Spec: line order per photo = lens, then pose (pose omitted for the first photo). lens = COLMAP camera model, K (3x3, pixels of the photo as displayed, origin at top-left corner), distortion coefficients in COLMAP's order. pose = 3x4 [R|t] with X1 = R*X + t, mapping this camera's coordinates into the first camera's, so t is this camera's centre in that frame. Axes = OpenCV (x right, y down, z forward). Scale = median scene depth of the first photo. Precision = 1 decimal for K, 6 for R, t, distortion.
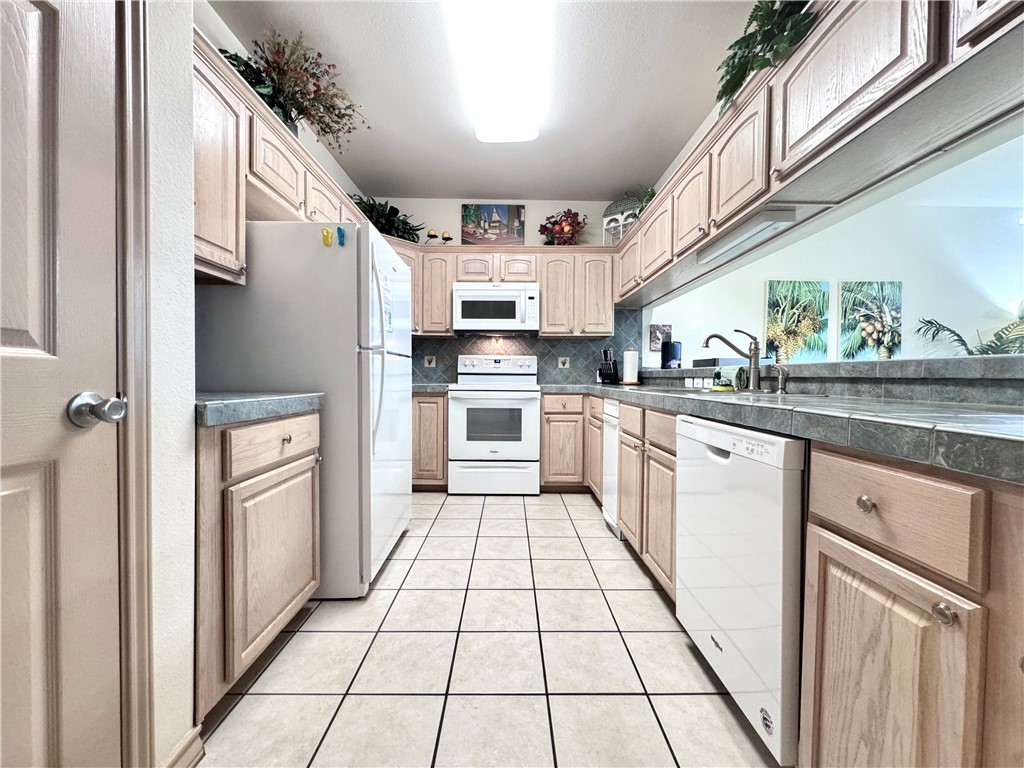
lens RADIAL K [[410.4, 0, 512.0], [0, 410.4, 384.0], [0, 0, 1]] dist [-0.003083, 0.000112]
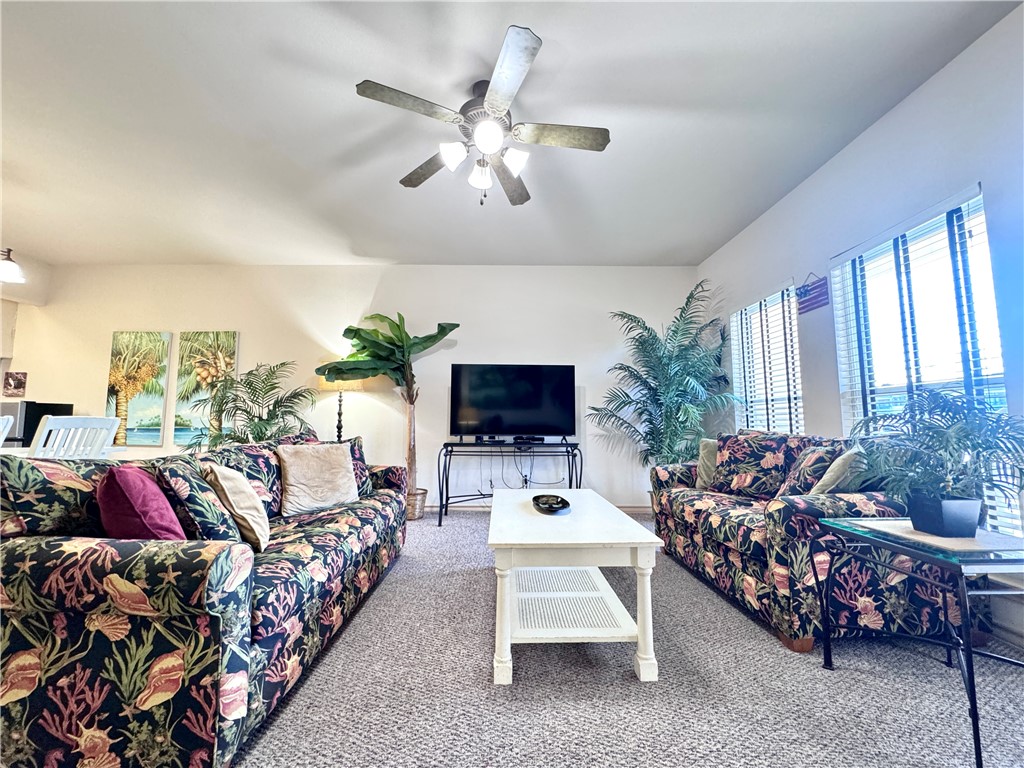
lens RADIAL K [[410.4, 0, 512.0], [0, 410.4, 384.0], [0, 0, 1]] dist [-0.003083, 0.000112]
pose [[0.999899, -0.012586, 0.006665, 1.806116], [0.013255, 0.993594, -0.112225, 0.028472], [-0.005210, 0.112302, 0.993660, -0.097275]]
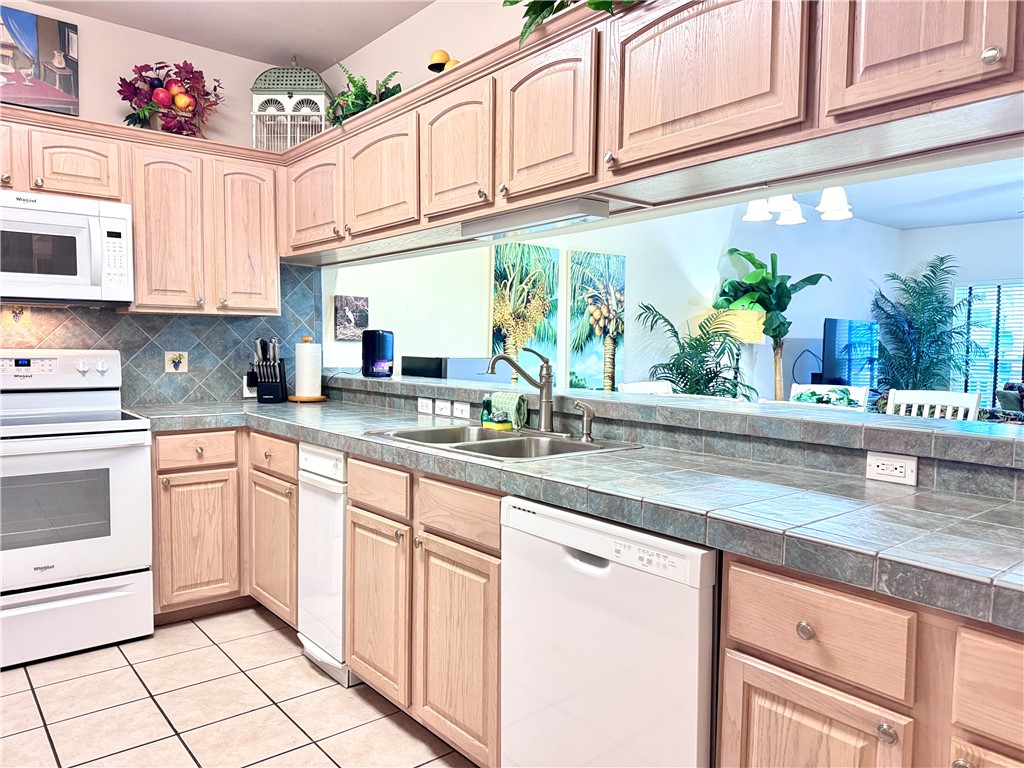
lens RADIAL K [[716.3, 0, 518.2], [0, 716.3, 386.0], [0, 0, 1]] dist [0.108031, -0.153102]
pose [[0.771712, -0.034796, 0.635019, -0.131968], [0.006142, 0.998863, 0.047270, -0.067144], [-0.635942, -0.032578, 0.771049, 0.030536]]
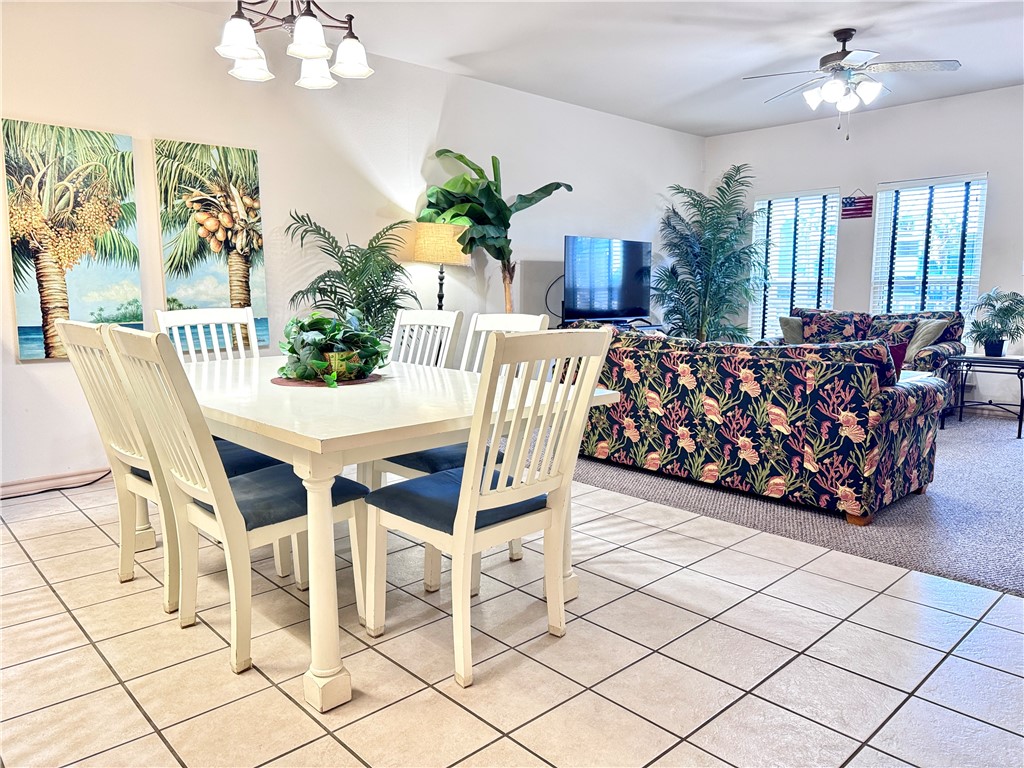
lens RADIAL K [[720.0, 0, 512.0], [0, 720.0, 384.0], [0, 0, 1]] dist [-0.001481, -0.003942]
pose [[0.737397, -0.102598, 0.667622, 0.492893], [0.022562, 0.991587, 0.127464, -0.025615], [-0.675083, -0.078928, 0.733508, -0.124680]]
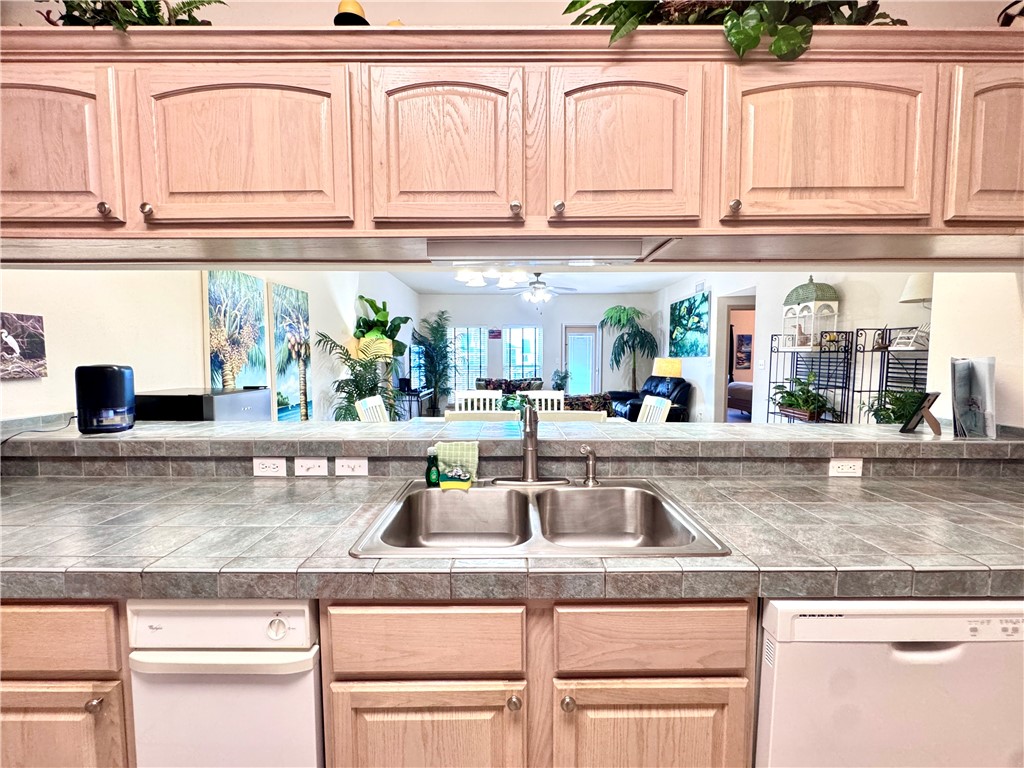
lens RADIAL K [[410.4, 0, 512.0], [0, 410.4, 384.0], [0, 0, 1]] dist [-0.003083, 0.000112]
pose [[0.003966, -0.075904, 0.997107, -0.042390], [0.016714, 0.996981, 0.075827, -0.105585], [-0.999852, 0.016365, 0.005223, 0.545272]]
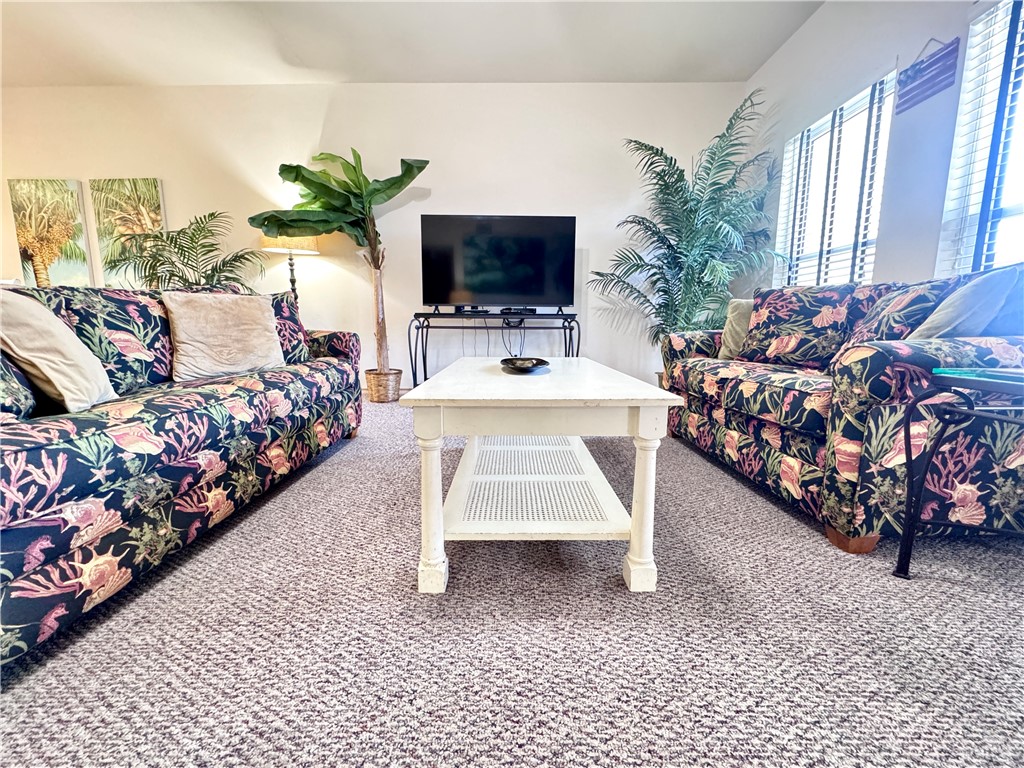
lens RADIAL K [[410.4, 0, 512.0], [0, 410.4, 384.0], [0, 0, 1]] dist [-0.003083, 0.000112]
pose [[0.999803, -0.009853, -0.017222, 1.857222], [0.011937, 0.992030, 0.125433, 0.099371], [0.015849, -0.125614, 0.991953, 0.075017]]
